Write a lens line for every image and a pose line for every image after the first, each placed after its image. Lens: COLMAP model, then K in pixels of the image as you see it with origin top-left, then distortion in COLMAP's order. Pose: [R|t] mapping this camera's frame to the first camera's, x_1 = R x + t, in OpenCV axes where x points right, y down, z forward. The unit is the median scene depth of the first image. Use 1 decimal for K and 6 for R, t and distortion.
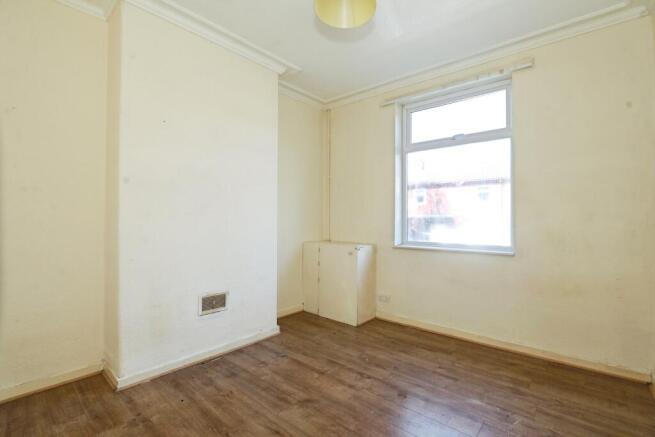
lens RADIAL K [[303.4, 0, 329.7], [0, 303.4, 218.8], [0, 0, 1]] dist [-0.020866, 0.002600]
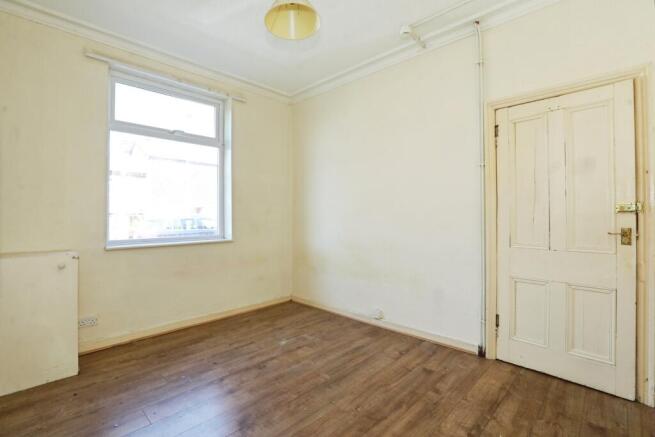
lens RADIAL K [[303.4, 0, 329.9], [0, 303.4, 214.8], [0, 0, 1]] dist [-0.020866, 0.002600]
pose [[0.057340, -0.001500, 0.998354, -0.627003], [0.002426, 0.999996, 0.001363, 0.006744], [-0.998352, 0.002344, 0.057343, 0.479527]]
